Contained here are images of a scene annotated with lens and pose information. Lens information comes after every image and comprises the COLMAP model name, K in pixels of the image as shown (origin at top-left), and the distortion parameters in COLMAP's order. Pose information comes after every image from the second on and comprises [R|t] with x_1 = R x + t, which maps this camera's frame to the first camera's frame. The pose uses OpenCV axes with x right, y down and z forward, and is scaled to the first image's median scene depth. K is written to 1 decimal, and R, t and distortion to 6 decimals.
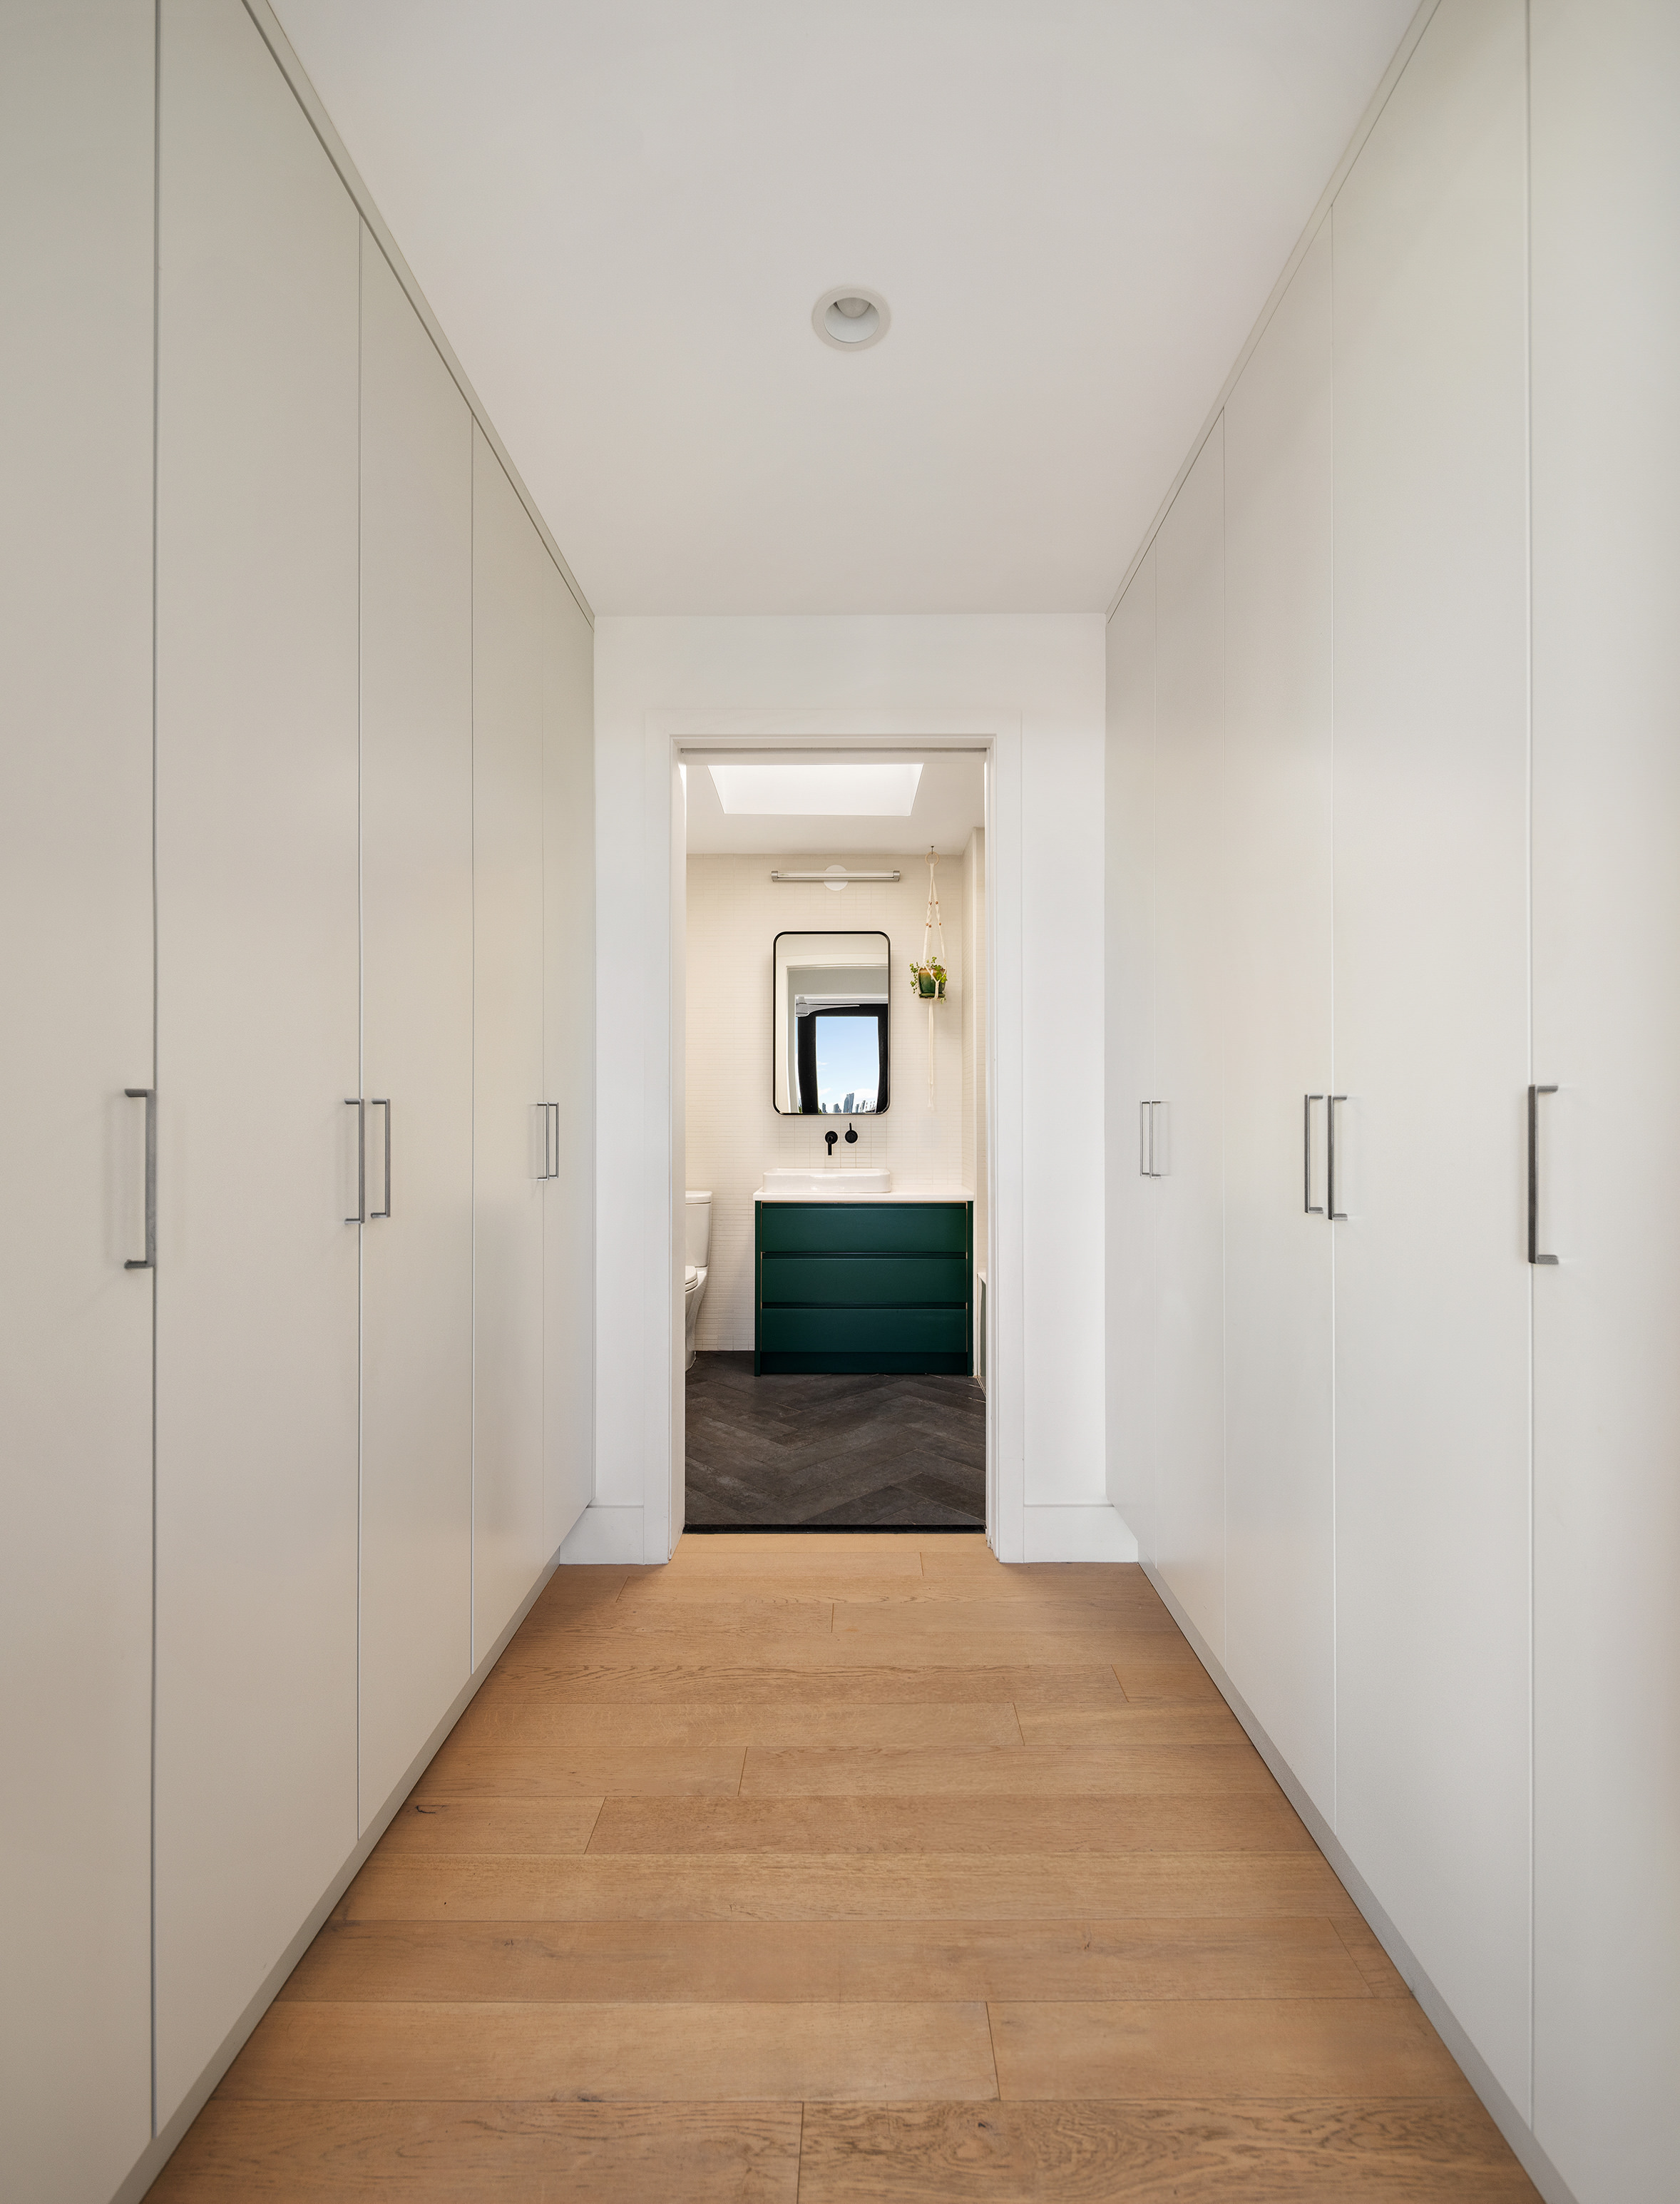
lens RADIAL K [[1117.3, 0, 840.0], [0, 1117.3, 1102.0], [0, 0, 1]] dist [0.000176, -0.000002]
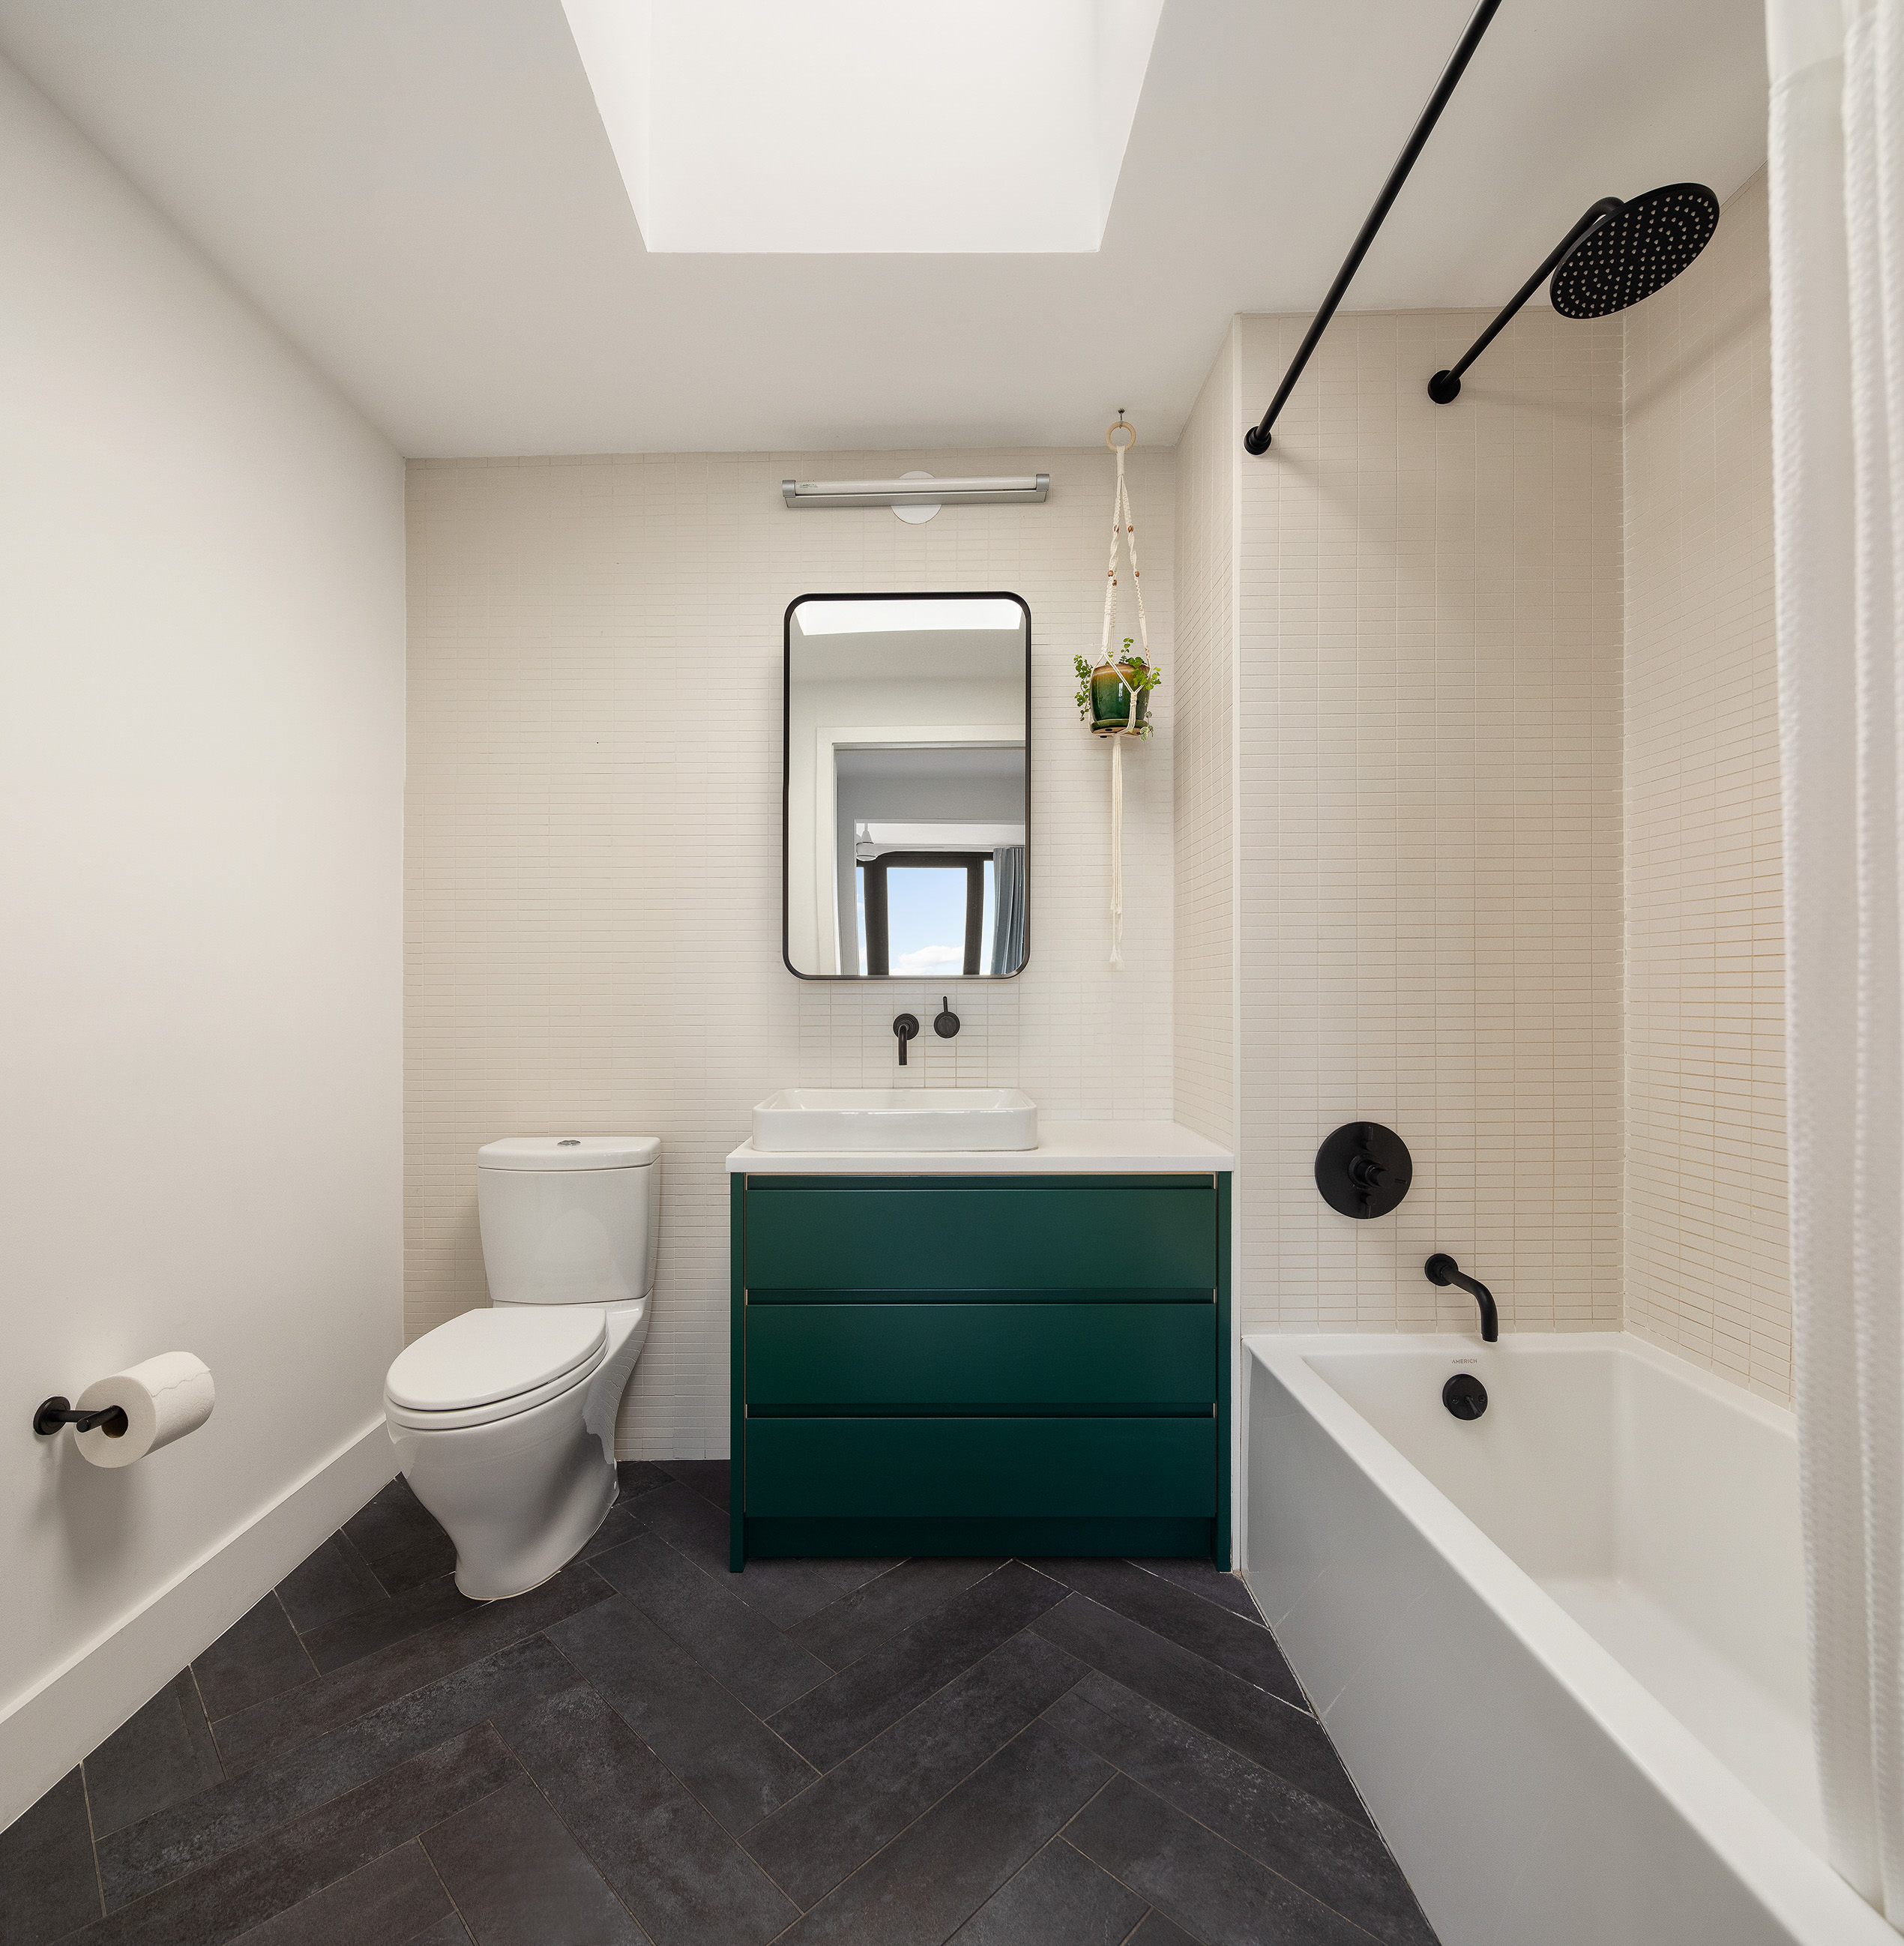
lens RADIAL K [[1179.9, 0, 952.0], [0, 1179.9, 973.0], [0, 0, 1]] dist [-0.000960, -0.000090]
pose [[0.999558, 0.000248, 0.029724, -0.003425], [0.000143, 0.999914, -0.013147, 0.015877], [-0.029725, 0.013145, 0.999472, 0.507210]]
